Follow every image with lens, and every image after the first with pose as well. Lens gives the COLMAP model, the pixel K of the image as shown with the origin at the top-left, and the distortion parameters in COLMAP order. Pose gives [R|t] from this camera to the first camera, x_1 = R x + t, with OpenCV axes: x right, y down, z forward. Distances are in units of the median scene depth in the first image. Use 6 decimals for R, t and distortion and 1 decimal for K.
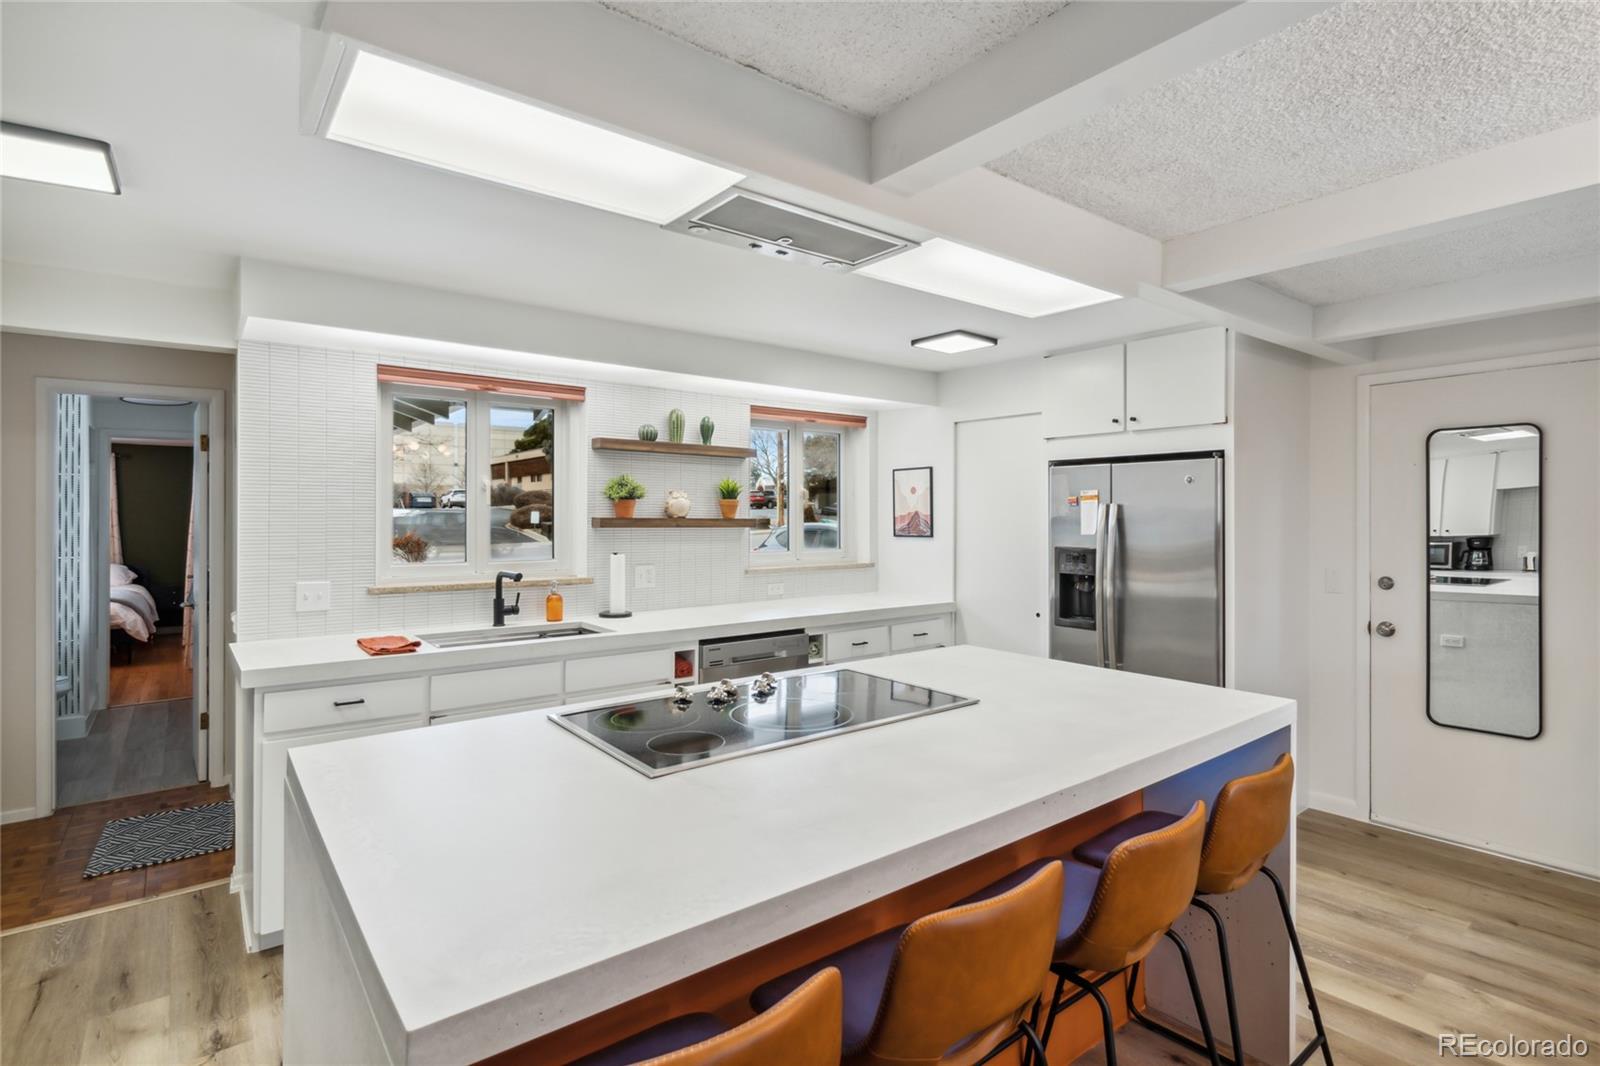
lens RADIAL K [[783.3, 0, 804.0], [0, 783.3, 517.9], [0, 0, 1]] dist [-0.002681, 0.001392]
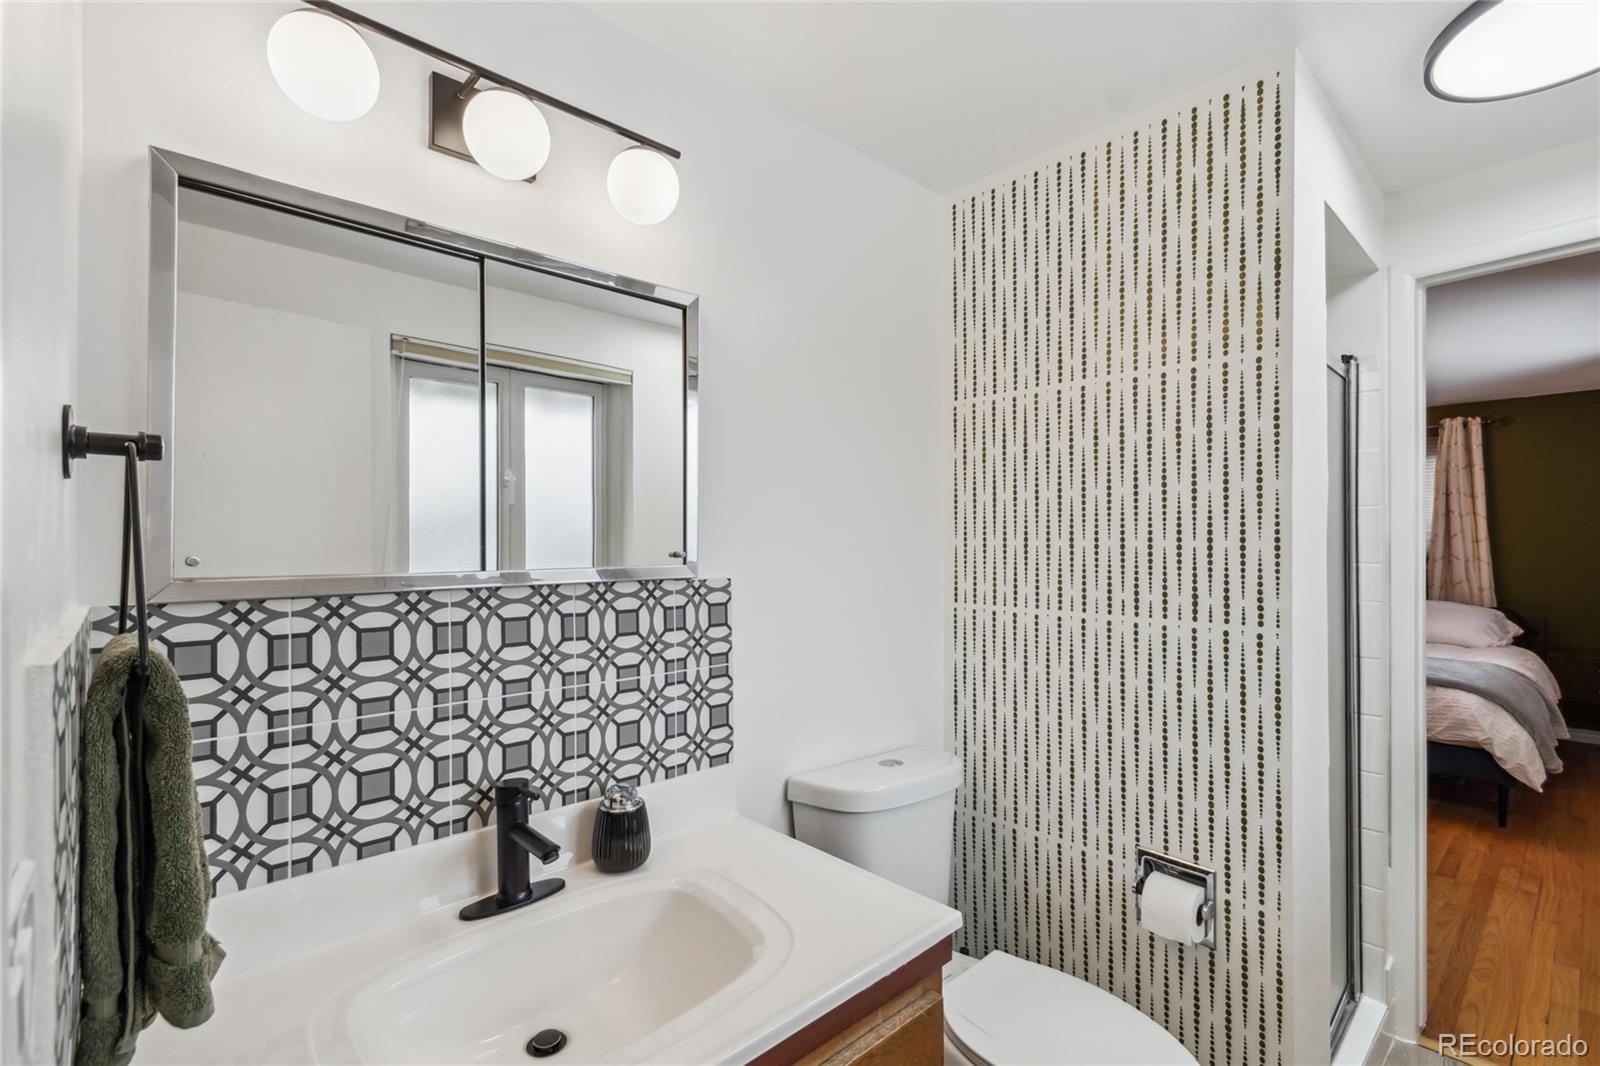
lens RADIAL K [[737.9, 0, 798.0], [0, 737.9, 537.0], [0, 0, 1]] dist [0.000845, 0.000169]
pose [[0.081732, -0.007111, -0.996629, -0.421163], [-0.002282, 0.999971, -0.007322, 0.013120], [0.996652, 0.002873, 0.081713, 0.503511]]
